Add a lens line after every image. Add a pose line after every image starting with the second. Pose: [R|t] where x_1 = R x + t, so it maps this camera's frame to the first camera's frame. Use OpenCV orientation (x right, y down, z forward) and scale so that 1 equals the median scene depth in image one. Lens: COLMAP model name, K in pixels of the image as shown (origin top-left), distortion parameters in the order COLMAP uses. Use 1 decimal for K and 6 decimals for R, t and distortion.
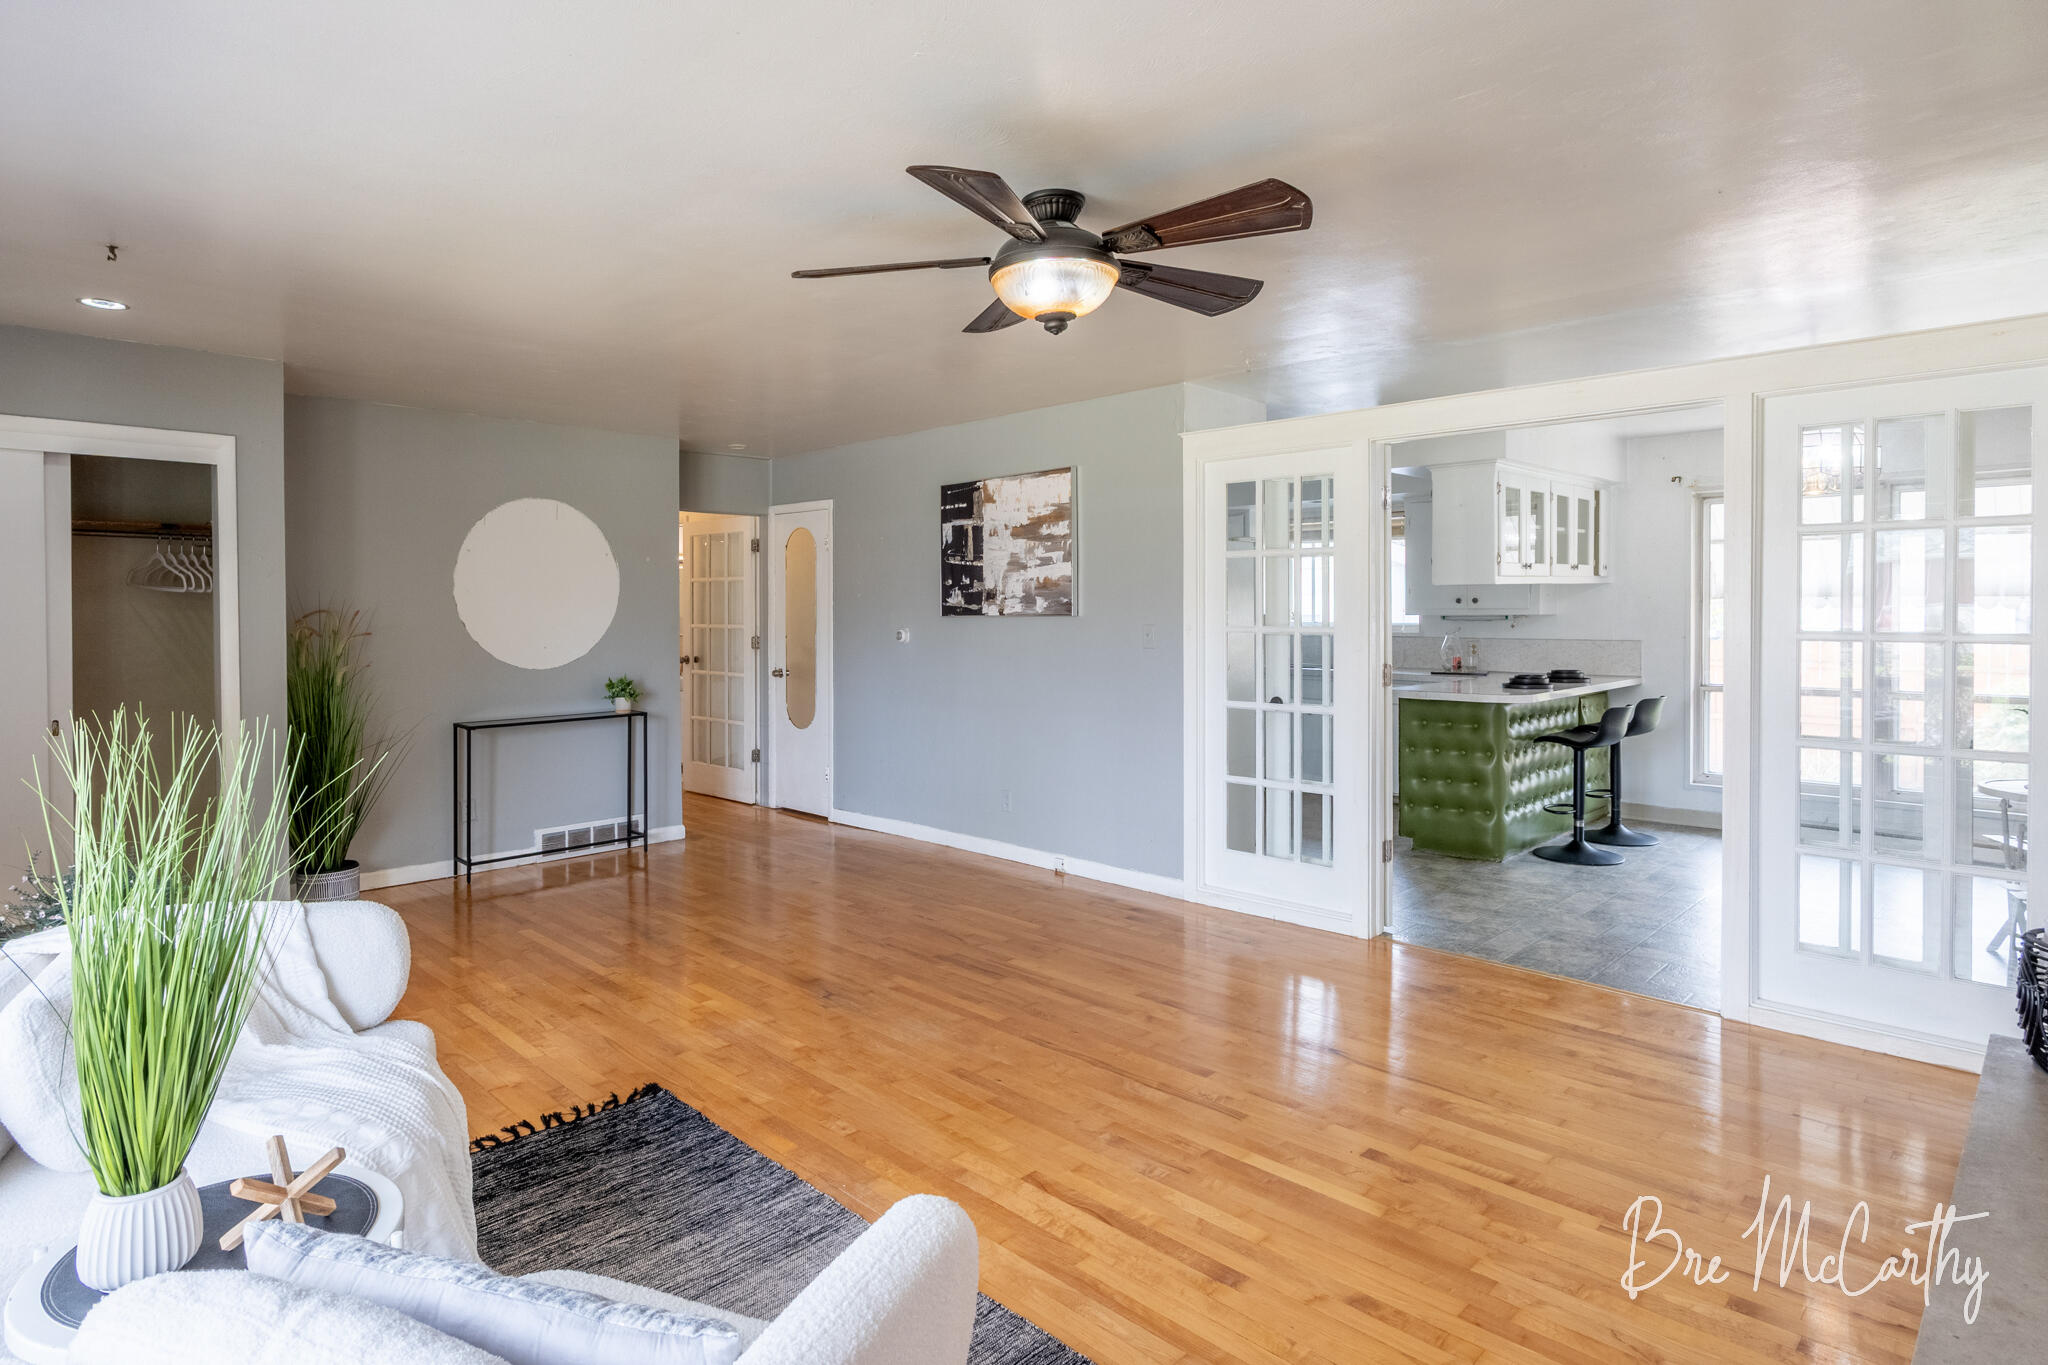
lens RADIAL K [[1098.5, 0, 976.0], [0, 1098.5, 624.1], [0, 0, 1]] dist [-0.004212, -0.000276]
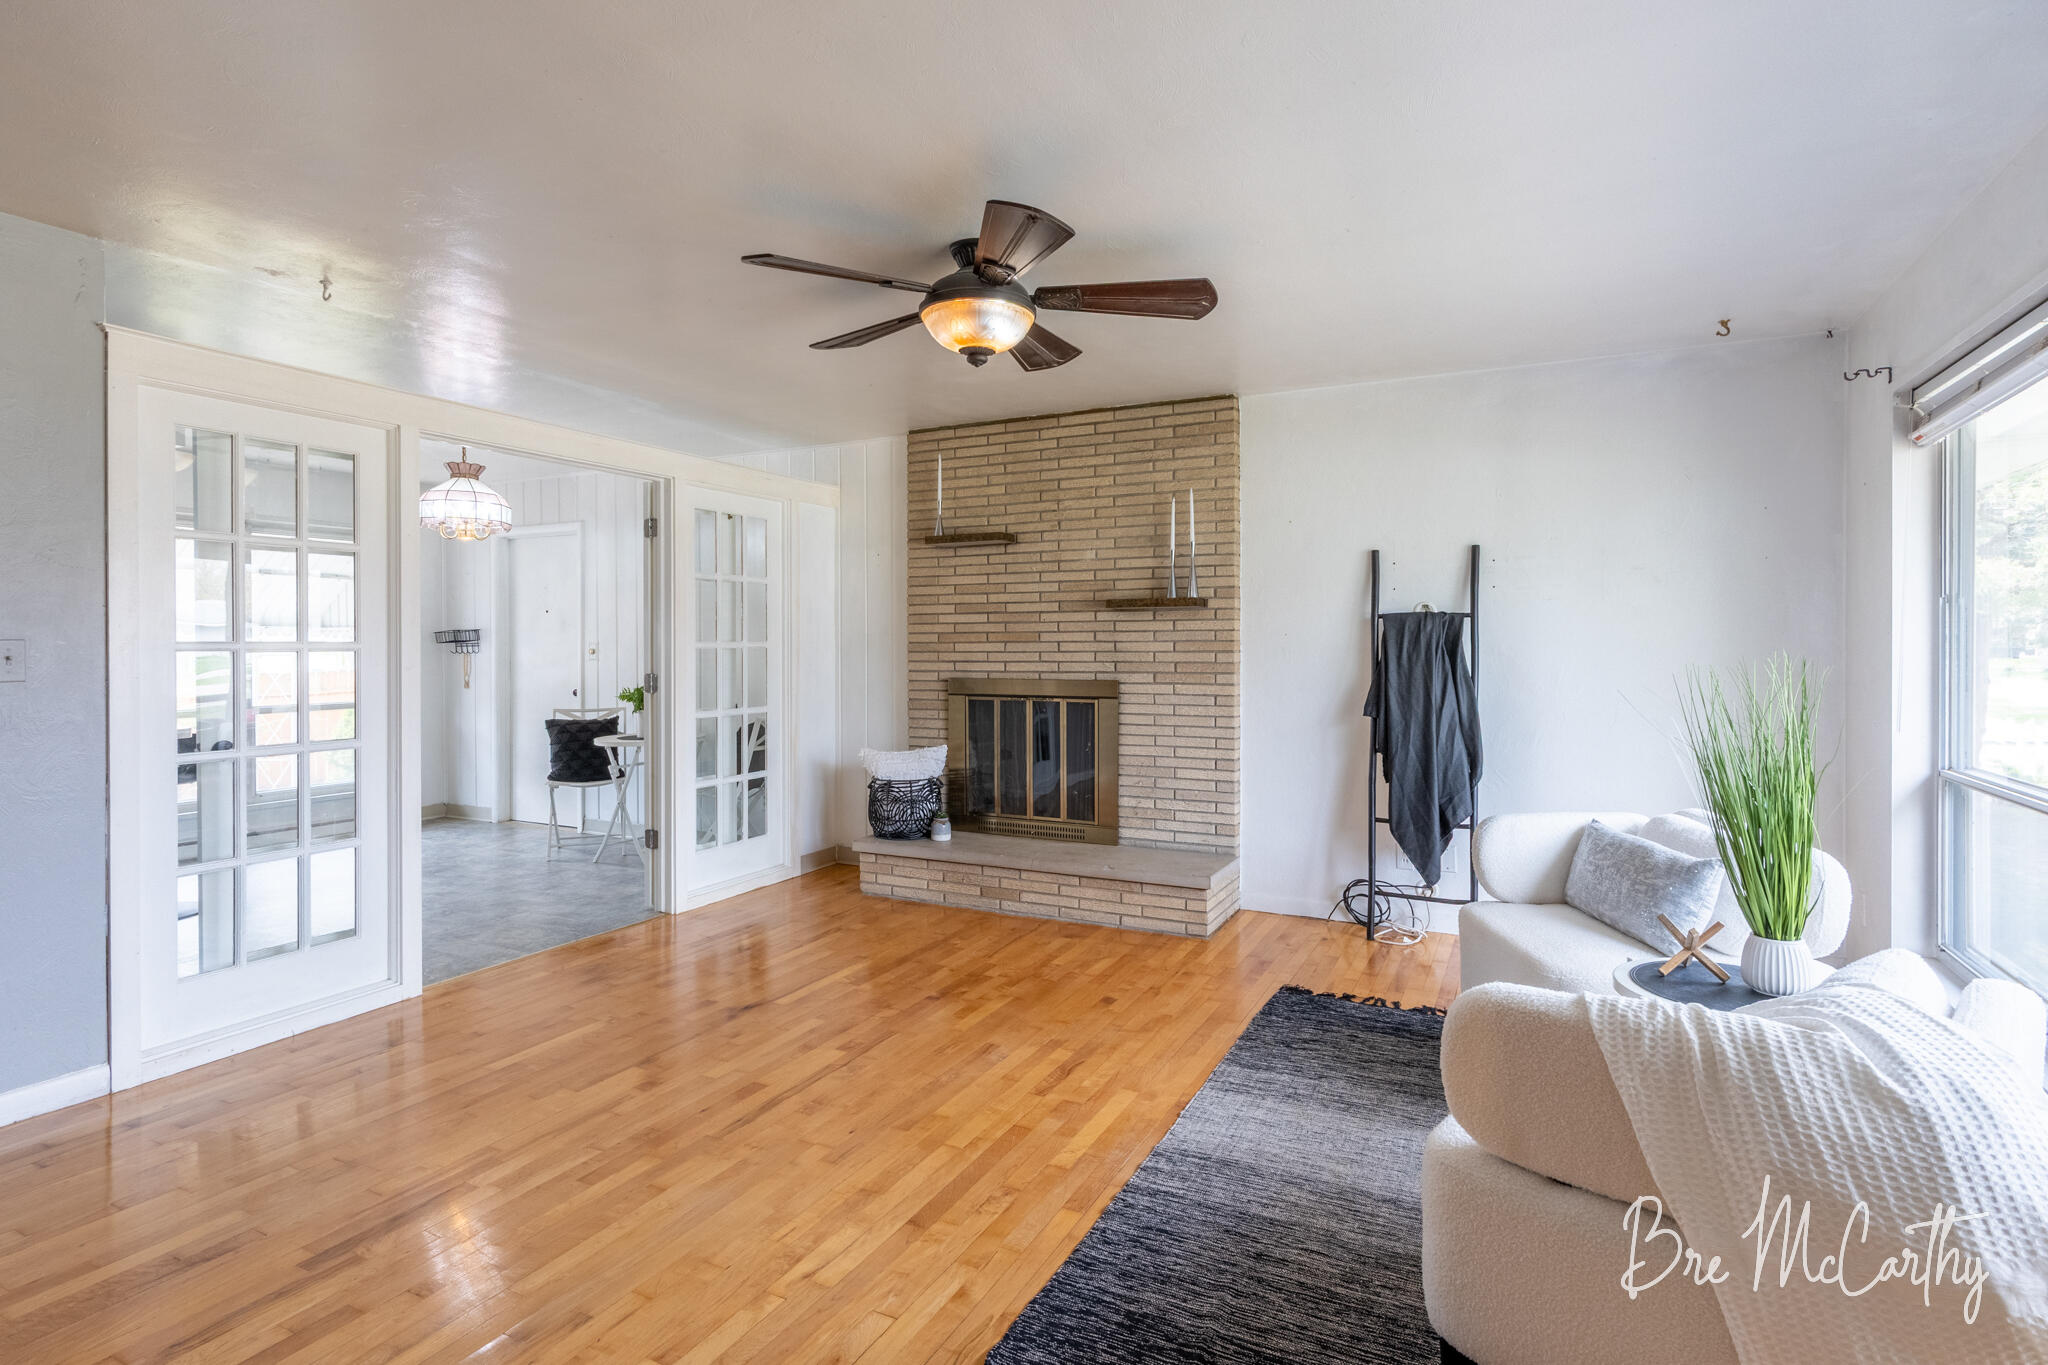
lens RADIAL K [[1029.7, 0, 1025.6], [0, 1029.7, 644.6], [0, 0, 1]] dist [-0.005666, -0.000907]
pose [[-0.322665, 0.002745, 0.946509, -0.673086], [0.015159, 0.999883, 0.002268, 0.016813], [-0.946392, 0.015080, -0.322669, 0.929226]]
